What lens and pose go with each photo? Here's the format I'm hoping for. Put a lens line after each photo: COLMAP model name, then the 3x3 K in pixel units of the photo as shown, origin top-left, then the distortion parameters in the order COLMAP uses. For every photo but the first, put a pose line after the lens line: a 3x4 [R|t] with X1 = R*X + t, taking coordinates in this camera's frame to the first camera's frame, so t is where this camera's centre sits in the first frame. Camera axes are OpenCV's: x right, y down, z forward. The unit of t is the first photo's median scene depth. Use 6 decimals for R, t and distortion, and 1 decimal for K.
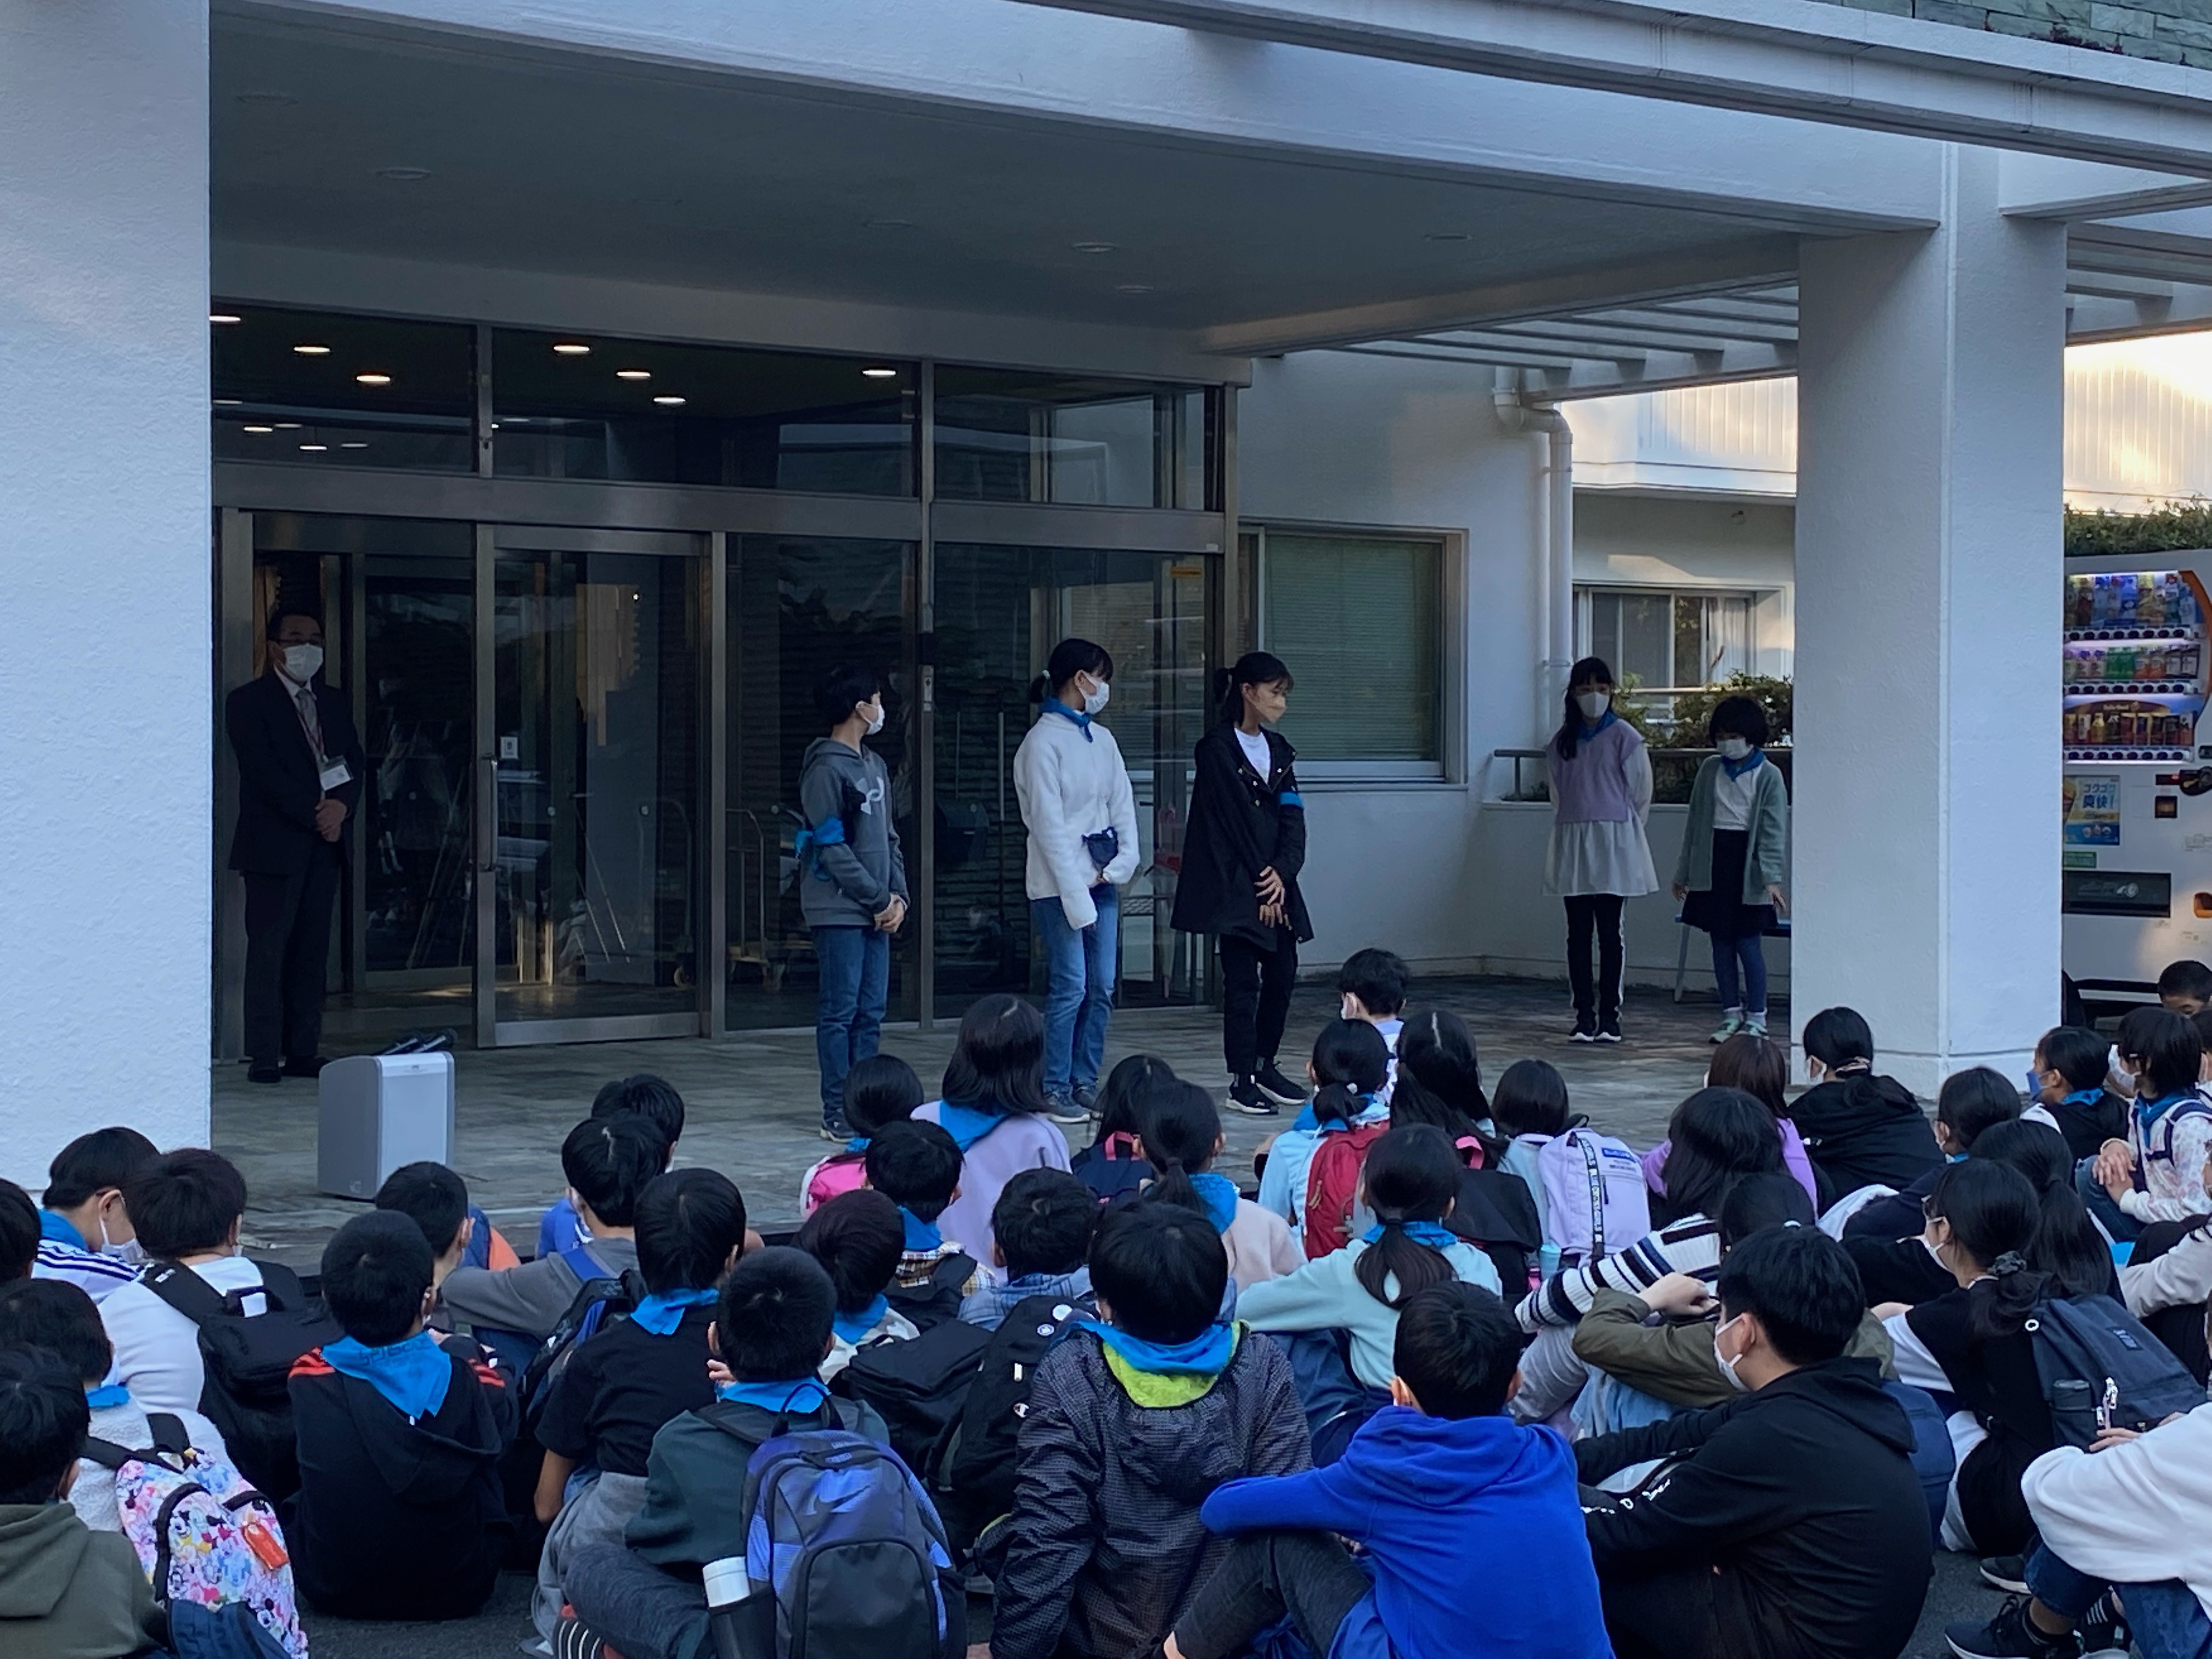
lens RADIAL K [[3888.8, 0, 1170.8], [0, 3888.8, 826.8], [0, 0, 1]] dist [0.009926, -1.606189]
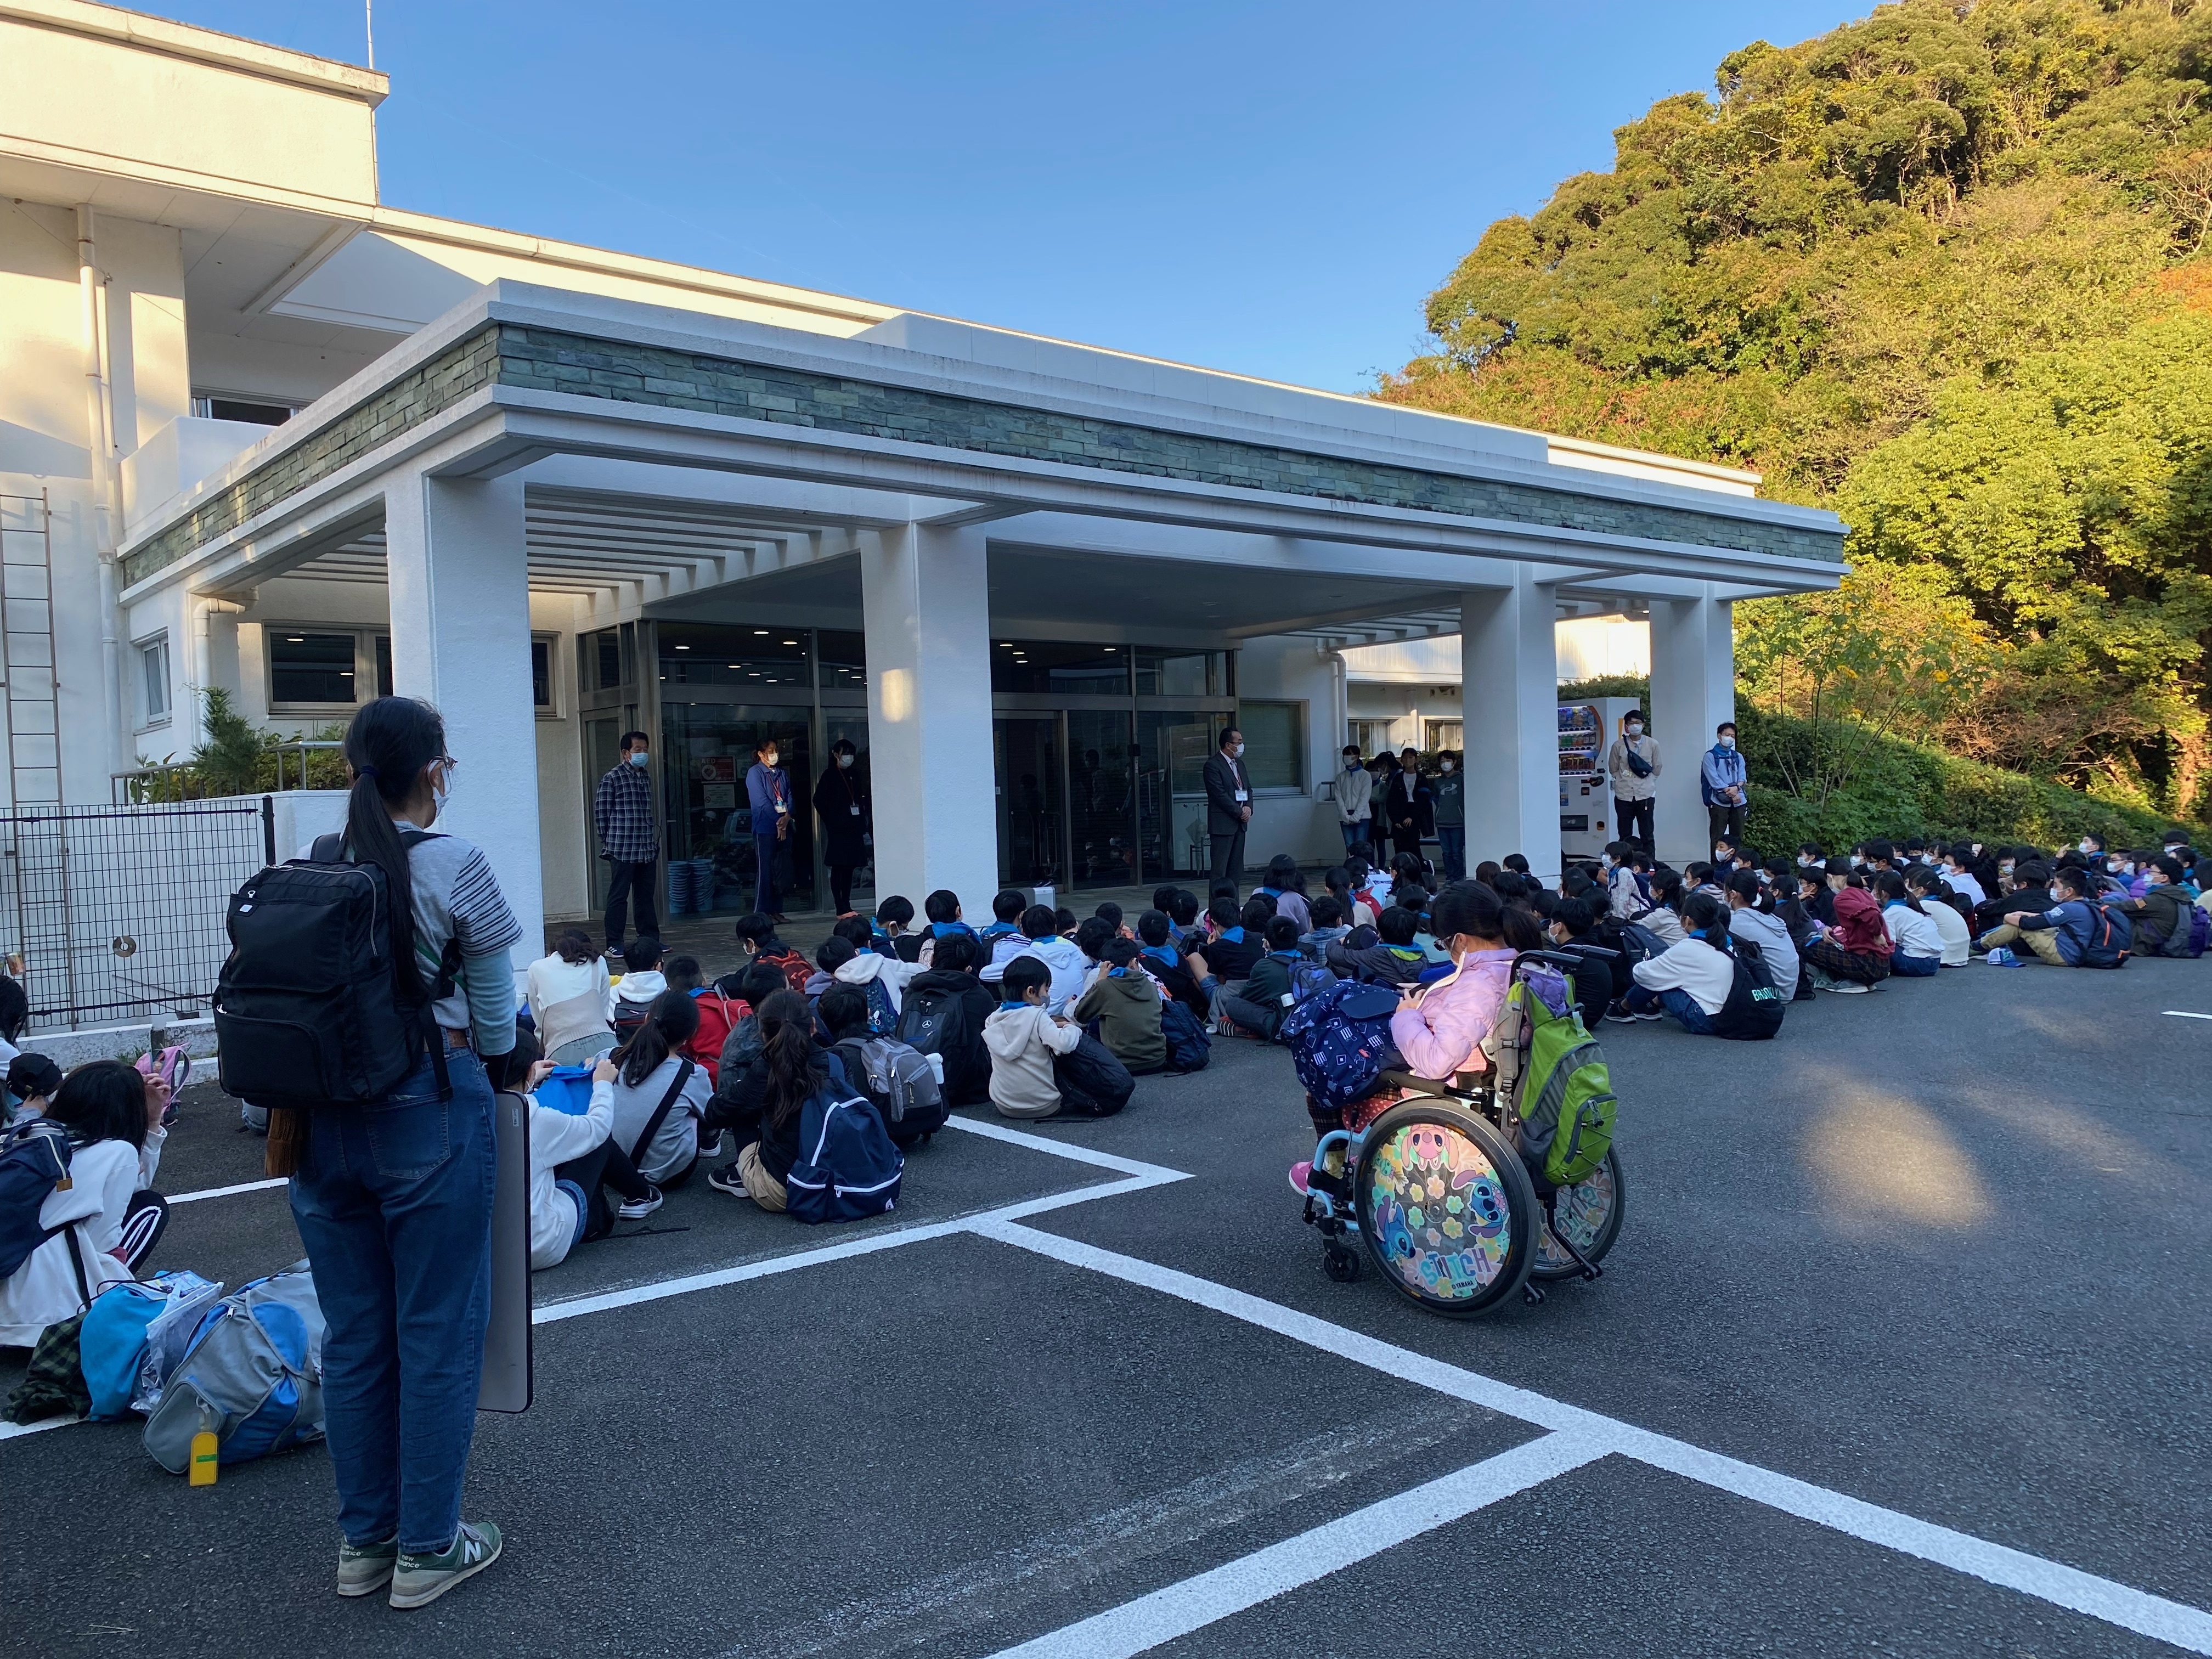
lens RADIAL K [[1693.1, 0, 1101.4], [0, 1693.1, 886.8], [0, 0, 1]] dist [-0.150903, -0.000875]
pose [[0.999191, -0.038909, 0.010124, -0.110108], [0.038561, 0.998726, 0.032553, 0.011583], [-0.011378, -0.032136, 0.999419, -0.207787]]
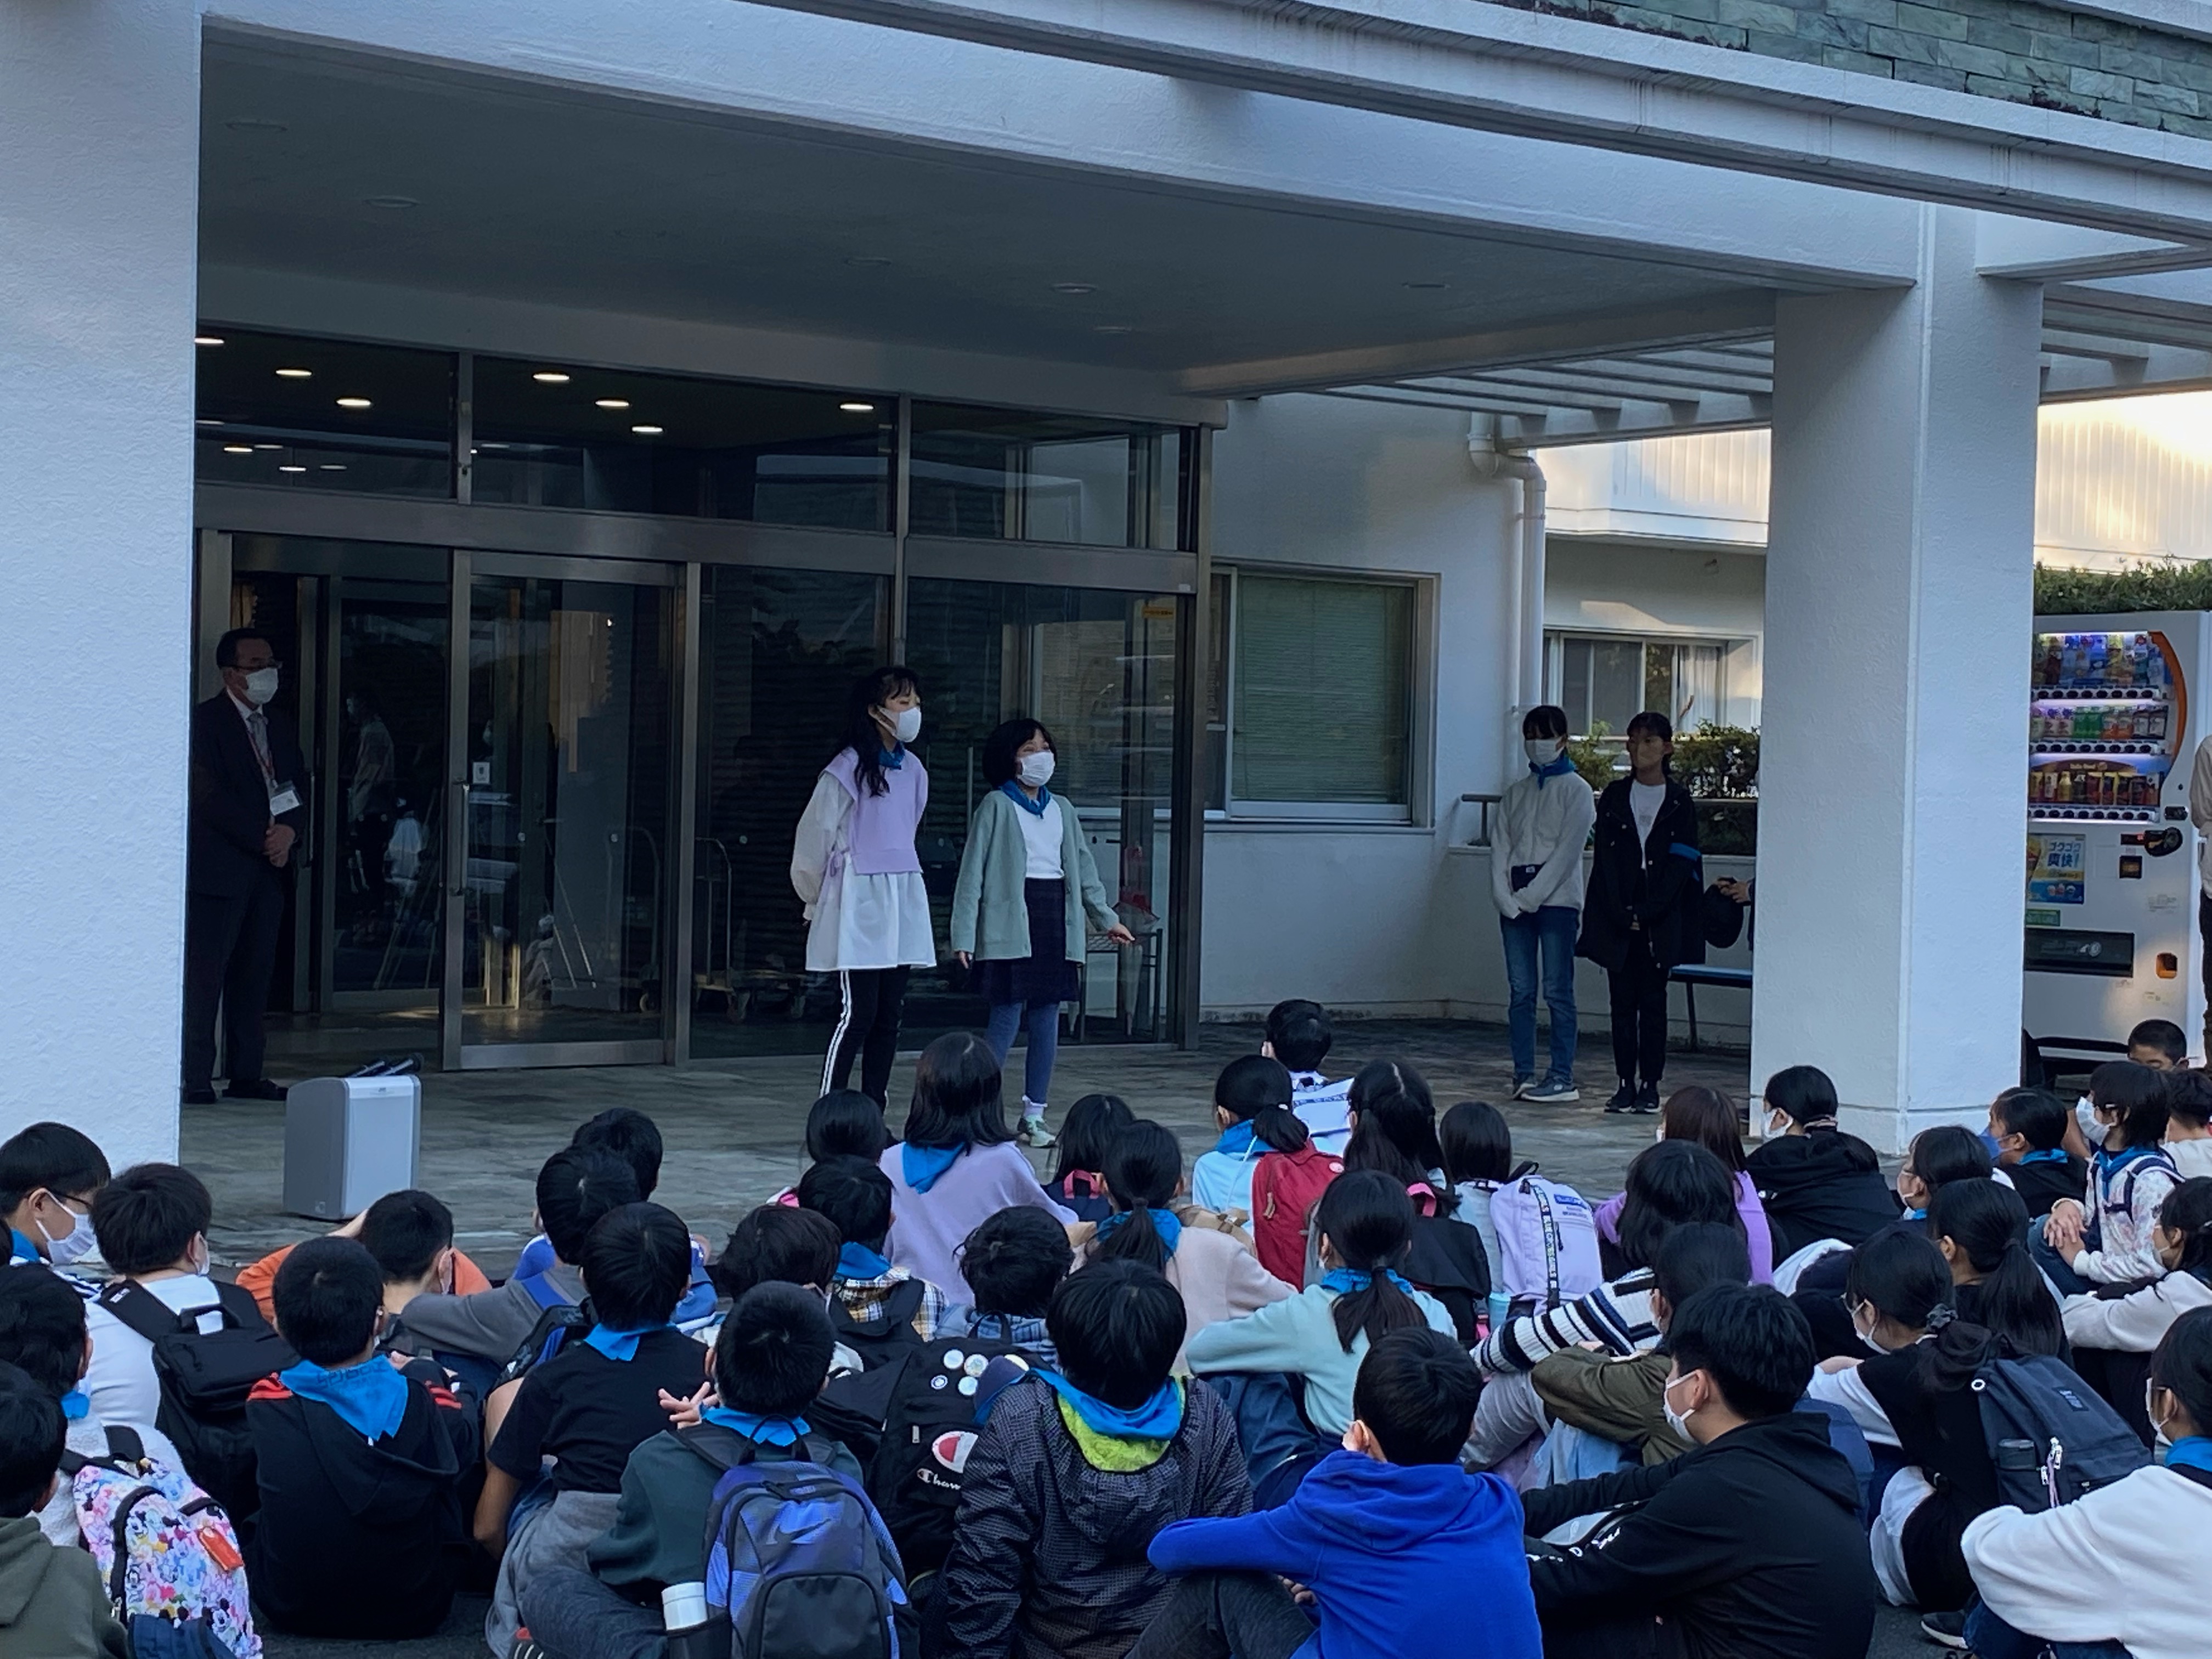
lens RADIAL K [[3898.5, 0, 1106.0], [0, 3898.5, 829.5], [0, 0, 1]] dist [0.008853, -1.468075]
pose [[0.999719, 0.022189, -0.008321, 0.000150], [-0.022252, 0.999724, -0.007576, -0.001484], [0.008151, 0.007759, 0.999937, -0.006736]]
